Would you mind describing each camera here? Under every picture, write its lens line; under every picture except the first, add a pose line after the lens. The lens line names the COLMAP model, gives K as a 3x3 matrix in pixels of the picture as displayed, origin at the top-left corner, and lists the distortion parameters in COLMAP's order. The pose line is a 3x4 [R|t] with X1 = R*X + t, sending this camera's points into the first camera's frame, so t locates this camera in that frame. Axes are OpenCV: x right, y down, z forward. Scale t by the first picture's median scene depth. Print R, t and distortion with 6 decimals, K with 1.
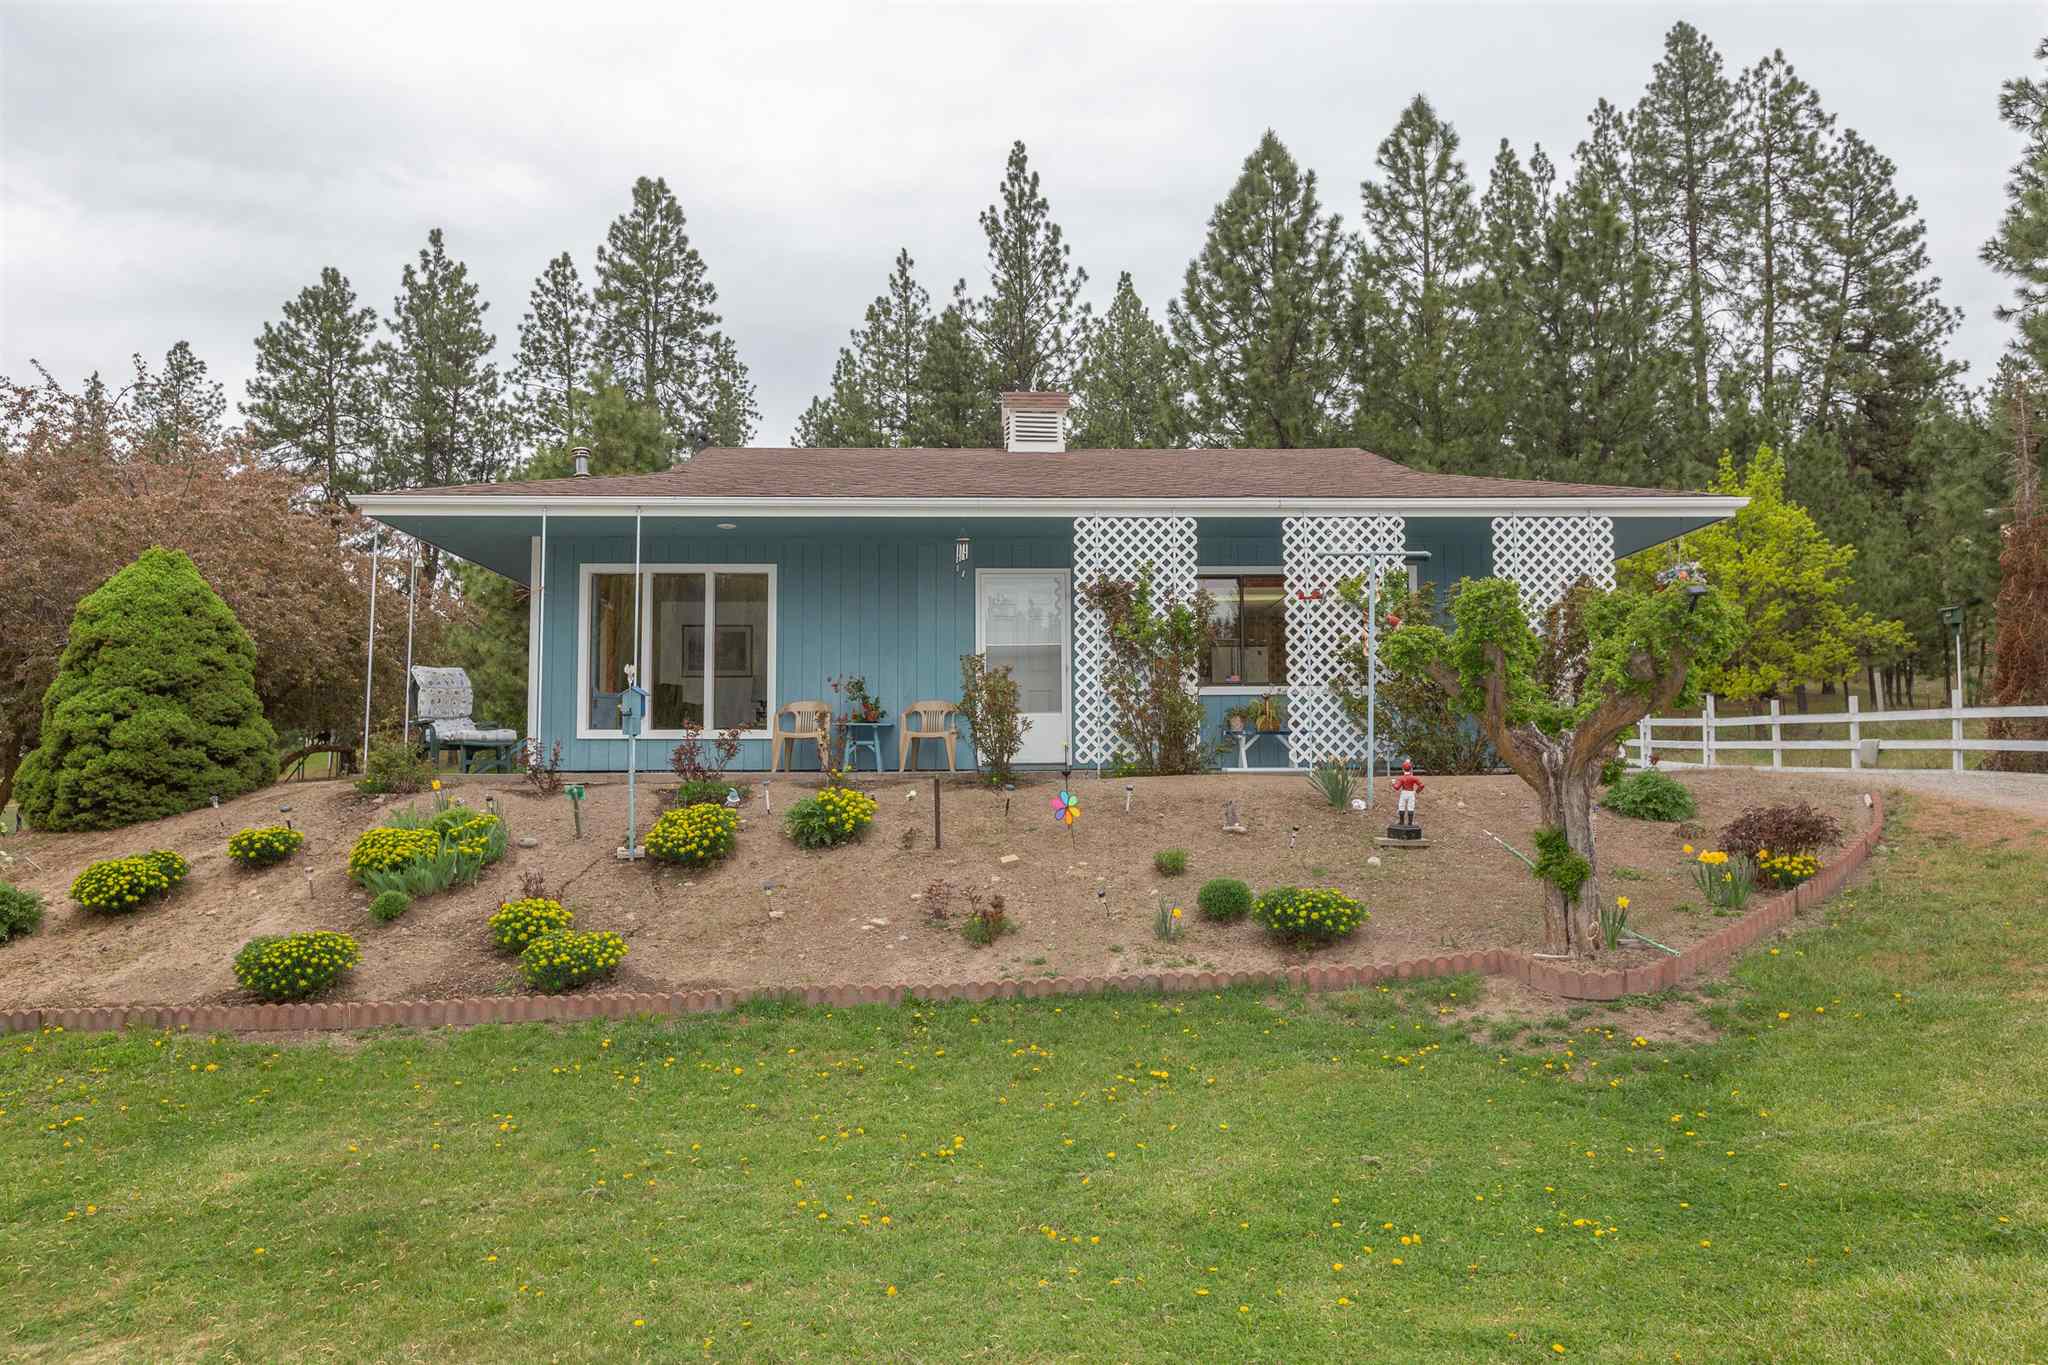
lens RADIAL K [[1361.1, 0, 1040.8], [0, 1361.1, 720.3], [0, 0, 1]] dist [-0.018827, 0.010378]
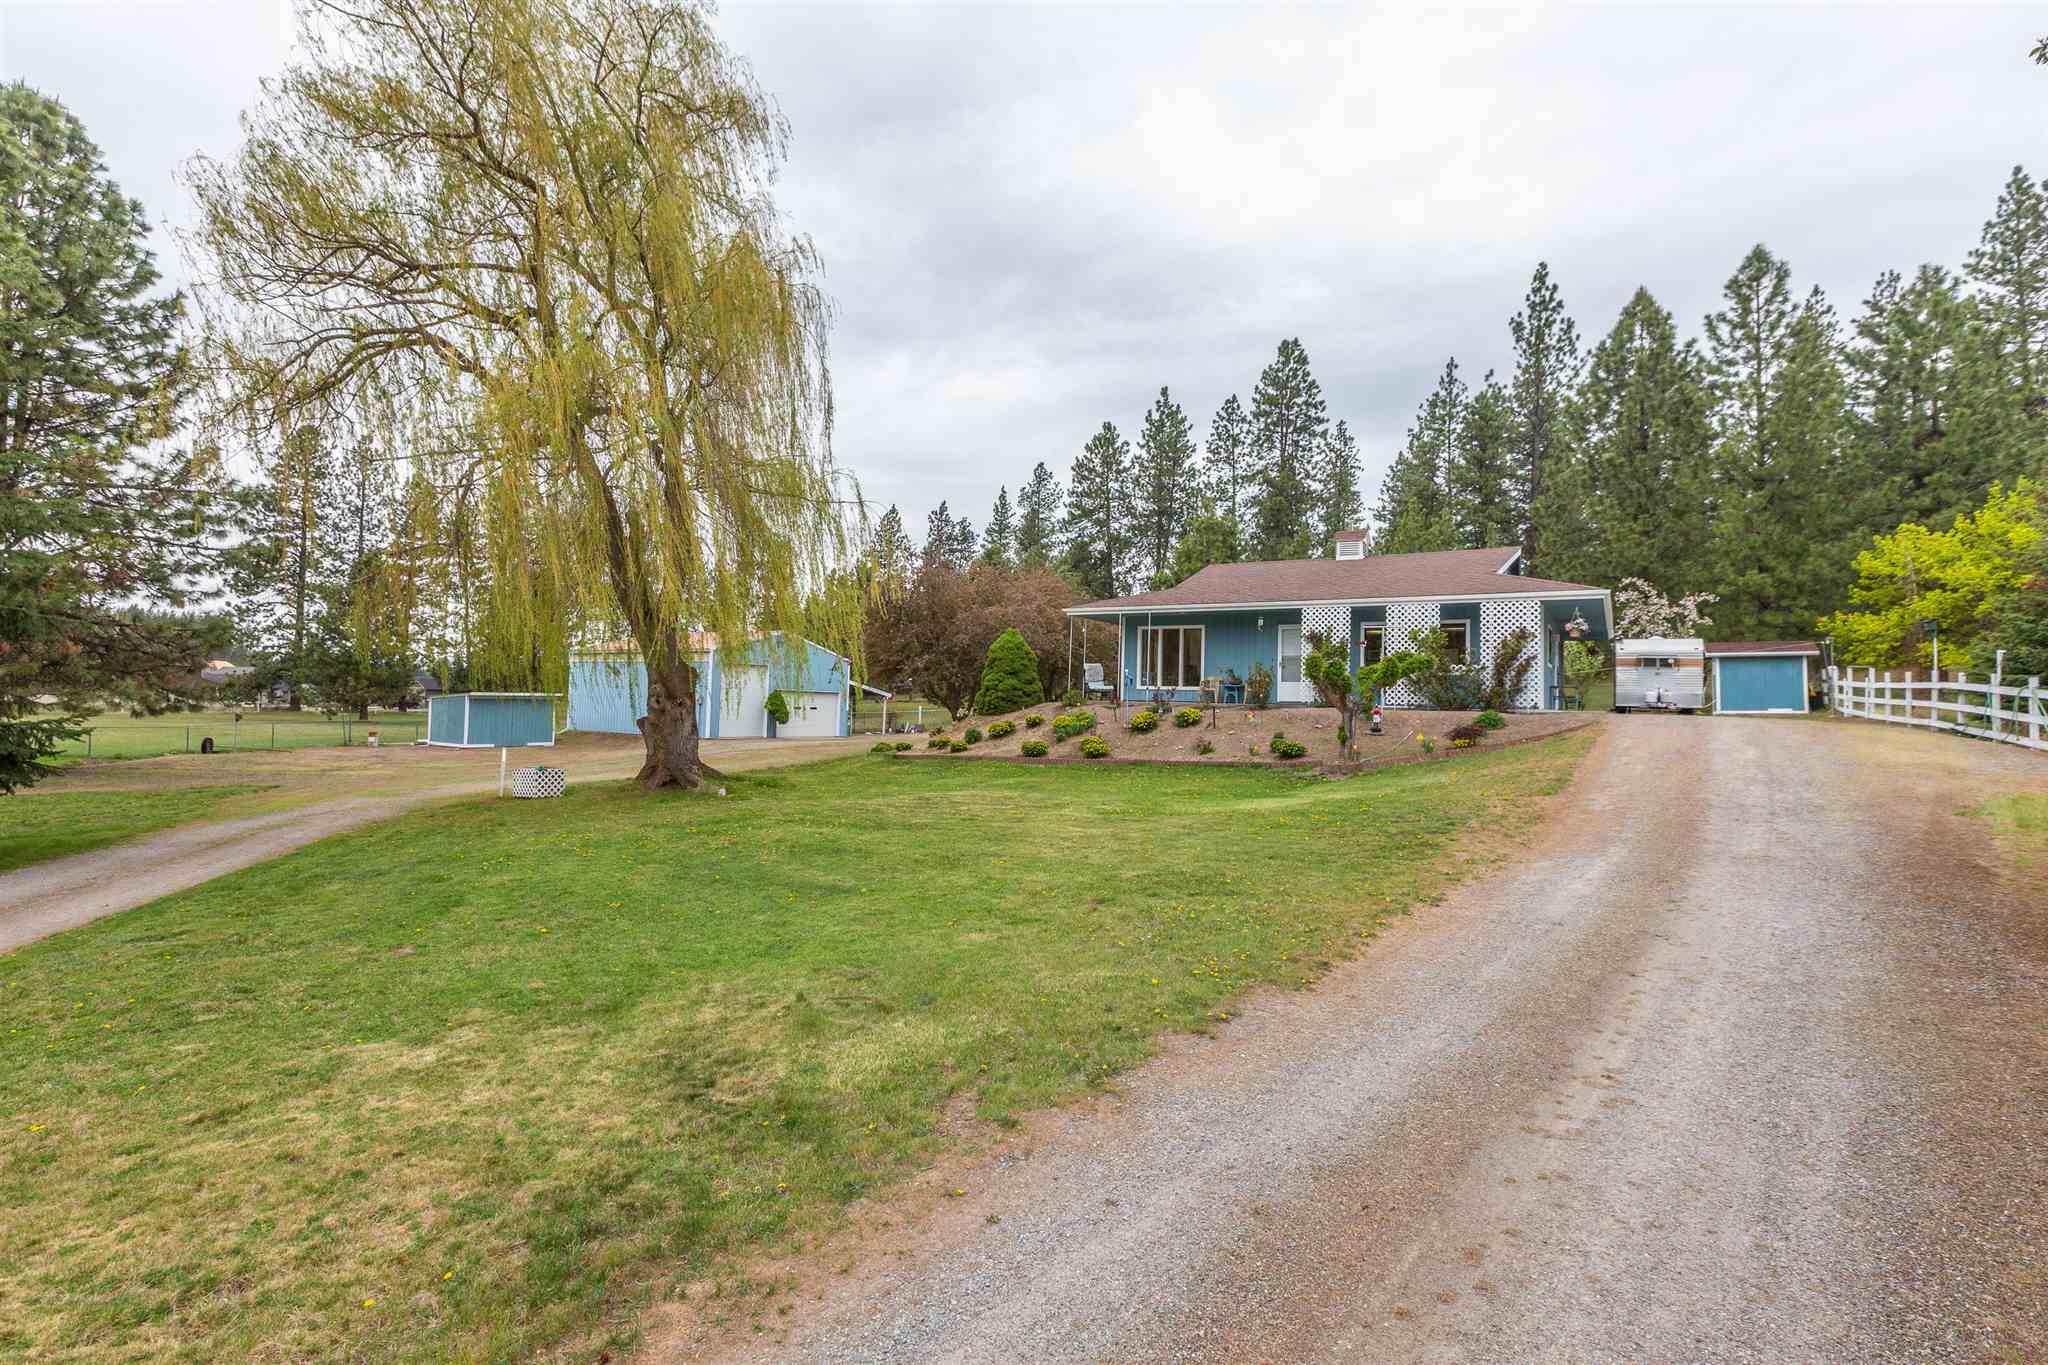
lens RADIAL K [[960.9, 0, 1024.7], [0, 960.9, 661.8], [0, 0, 1]] dist [-0.000568, -0.001177]
pose [[0.832665, 0.001063, -0.553776, 0.098887], [-0.004504, 0.999978, -0.004853, -0.005761], [0.553758, 0.006535, 0.832652, -0.136418]]
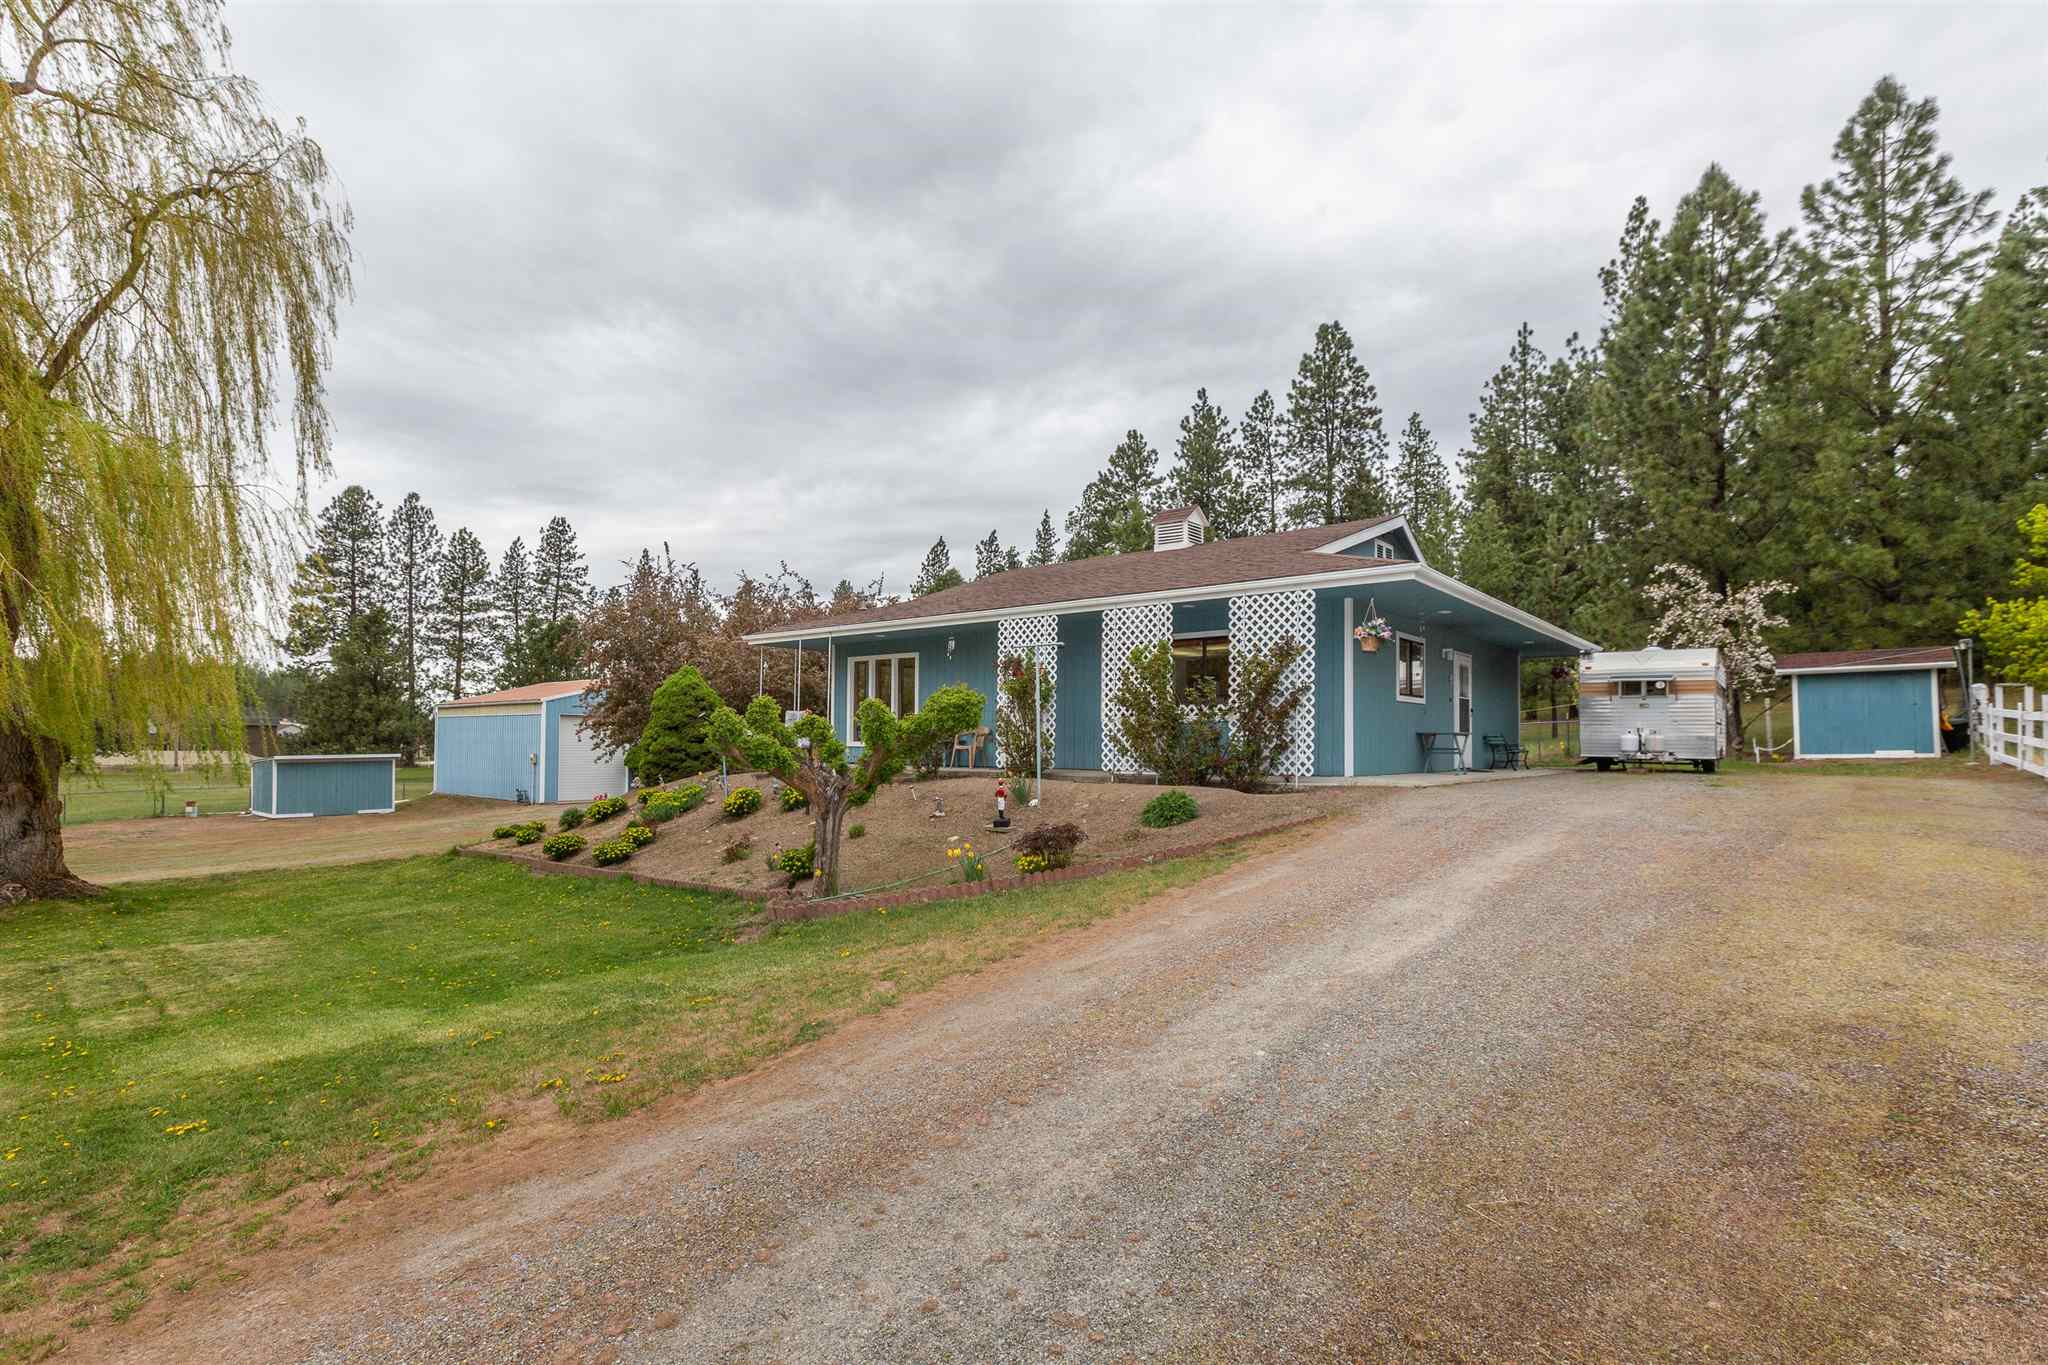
lens RADIAL K [[960.9, 0, 1007.6], [0, 960.9, 724.2], [0, 0, 1]] dist [-0.000568, -0.001177]
pose [[0.748640, -0.002145, -0.662973, 0.133224], [0.021707, 0.999538, 0.021279, -0.007669], [0.662621, -0.030321, 0.748341, 0.019155]]
